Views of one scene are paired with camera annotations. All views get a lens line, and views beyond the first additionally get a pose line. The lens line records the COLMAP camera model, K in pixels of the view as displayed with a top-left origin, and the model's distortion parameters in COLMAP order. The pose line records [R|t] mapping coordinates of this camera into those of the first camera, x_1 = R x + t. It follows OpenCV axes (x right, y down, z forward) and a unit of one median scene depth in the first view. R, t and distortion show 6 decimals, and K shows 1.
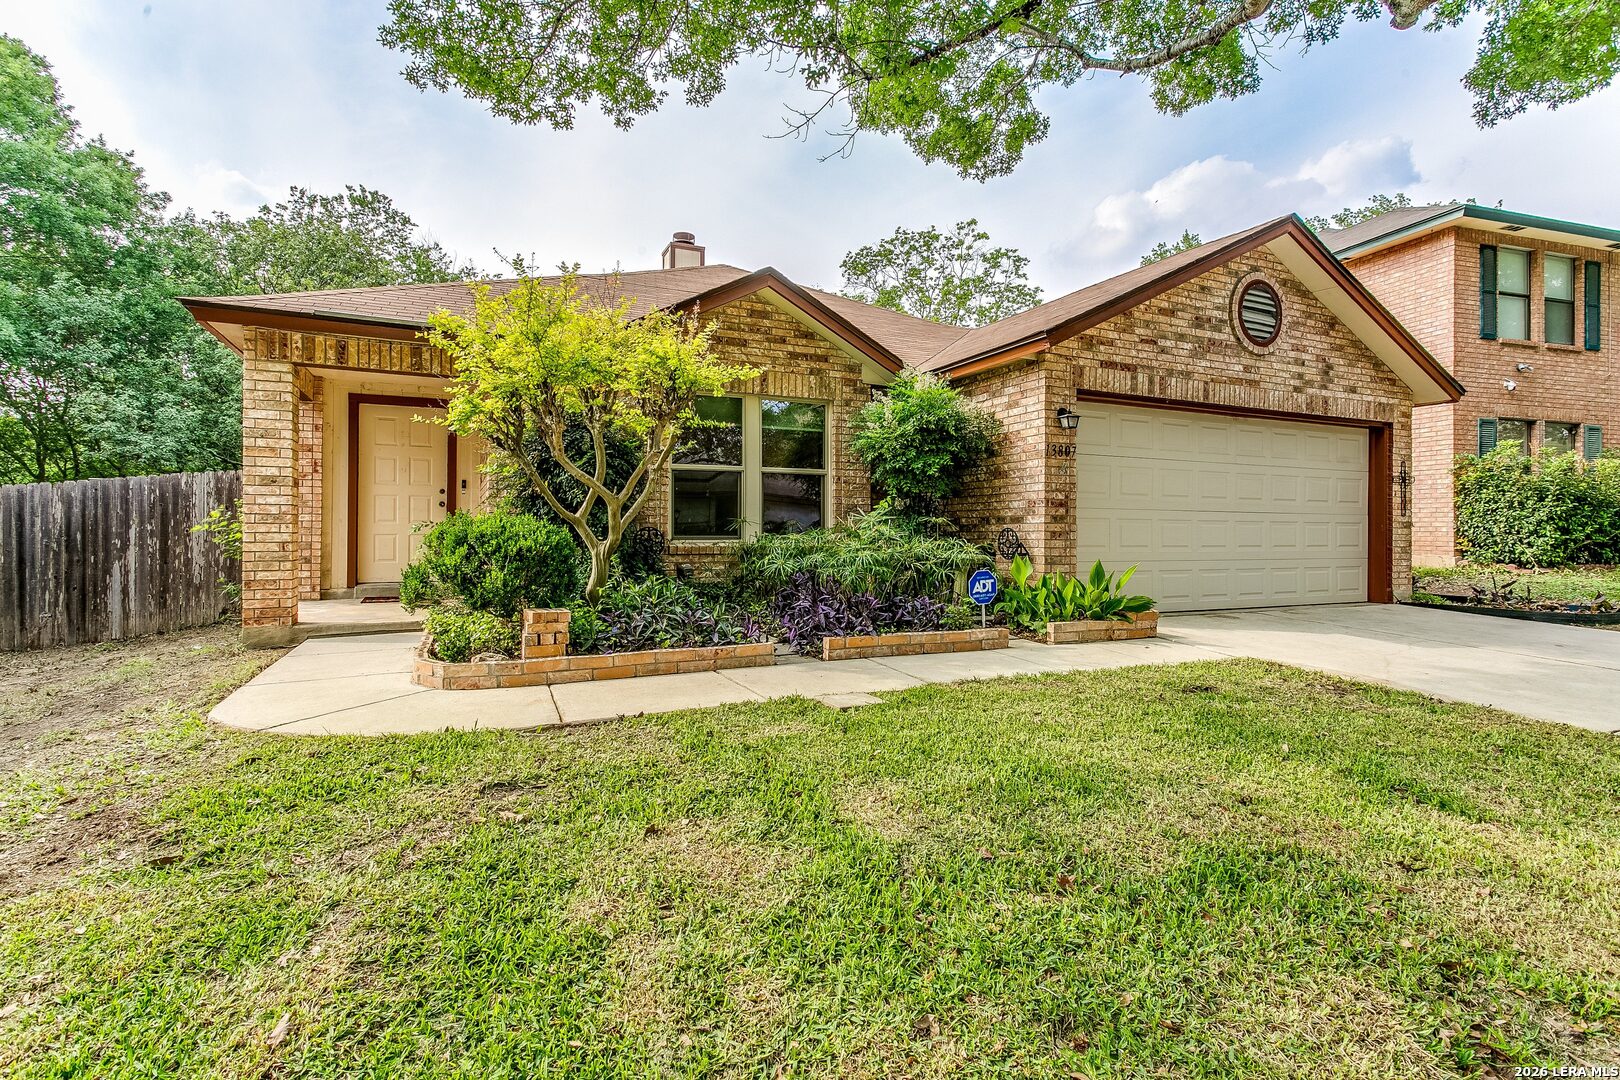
lens RADIAL K [[741.9, 0, 811.3], [0, 741.9, 509.3], [0, 0, 1]] dist [0.004244, 0.000274]
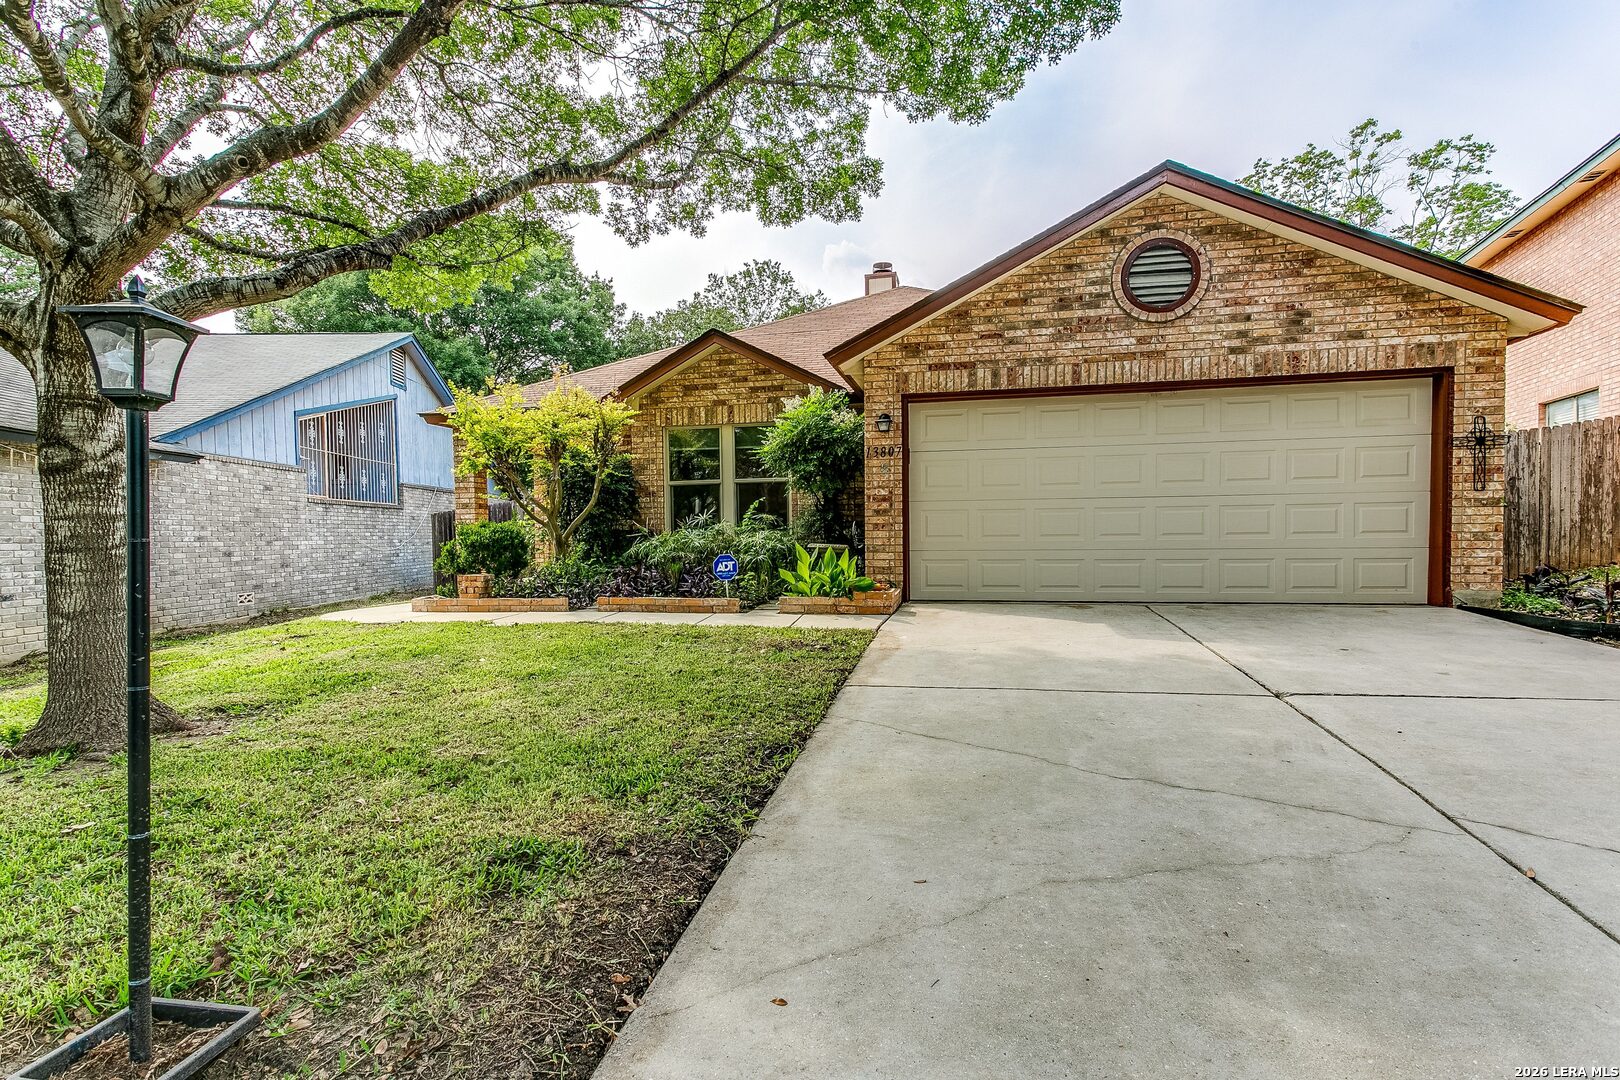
lens RADIAL K [[773.2, 0, 817.2], [0, 773.2, 523.8], [0, 0, 1]] dist [0.001180, -0.000191]
pose [[0.802778, -0.021816, -0.595878, 0.837944], [0.033284, 0.999412, 0.008251, 0.015119], [0.595348, -0.026457, 0.803032, -0.005683]]
